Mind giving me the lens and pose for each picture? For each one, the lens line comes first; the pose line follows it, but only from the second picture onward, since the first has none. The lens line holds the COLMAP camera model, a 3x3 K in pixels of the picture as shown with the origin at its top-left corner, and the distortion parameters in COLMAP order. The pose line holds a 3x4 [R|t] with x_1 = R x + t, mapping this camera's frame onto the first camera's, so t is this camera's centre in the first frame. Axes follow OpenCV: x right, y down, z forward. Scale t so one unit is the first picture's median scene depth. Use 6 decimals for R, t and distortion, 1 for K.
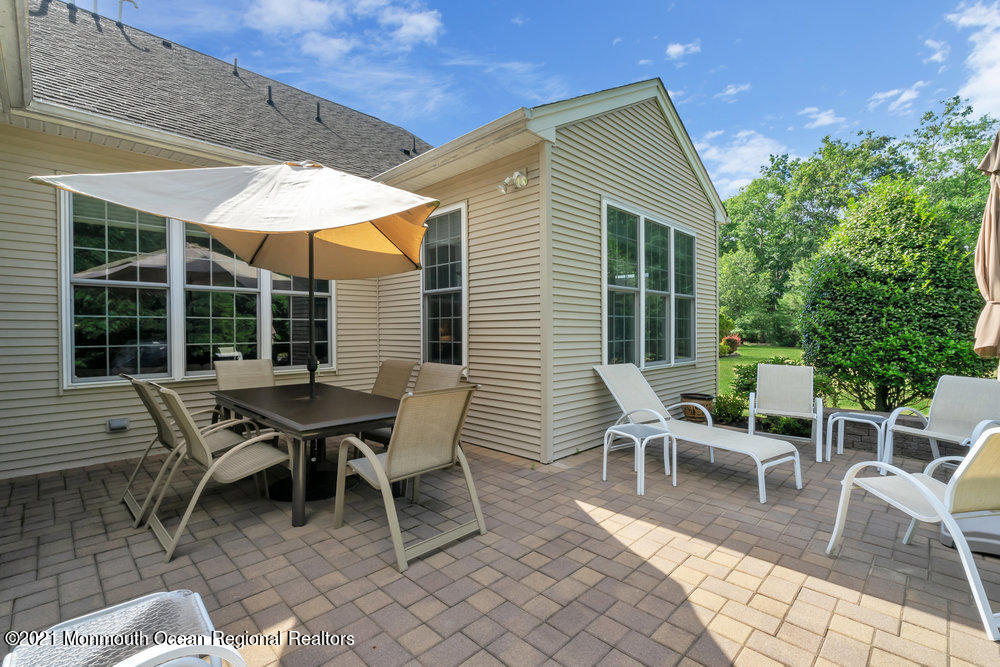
lens RADIAL K [[447.7, 0, 503.3], [0, 447.7, 335.3], [0, 0, 1]] dist [-0.006517, 0.002051]
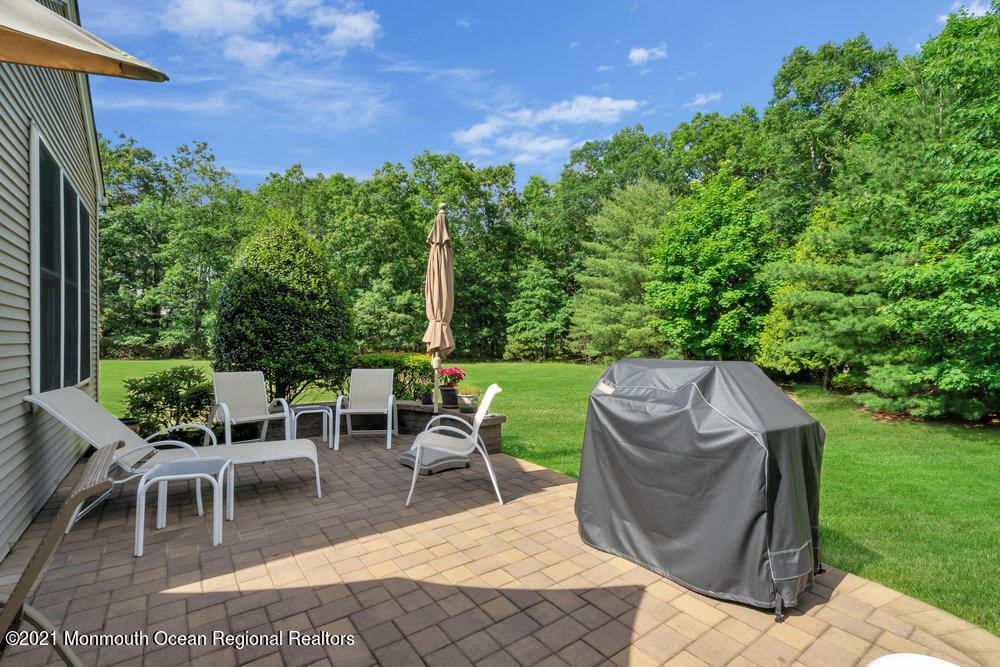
lens RADIAL K [[447.7, 0, 497.6], [0, 447.7, 331.4], [0, 0, 1]] dist [-0.006517, 0.002051]
pose [[0.164467, 0.011510, 0.986316, -0.295974], [0.011996, 0.999835, -0.013668, -0.004055], [-0.986310, 0.014079, 0.164301, 0.276282]]
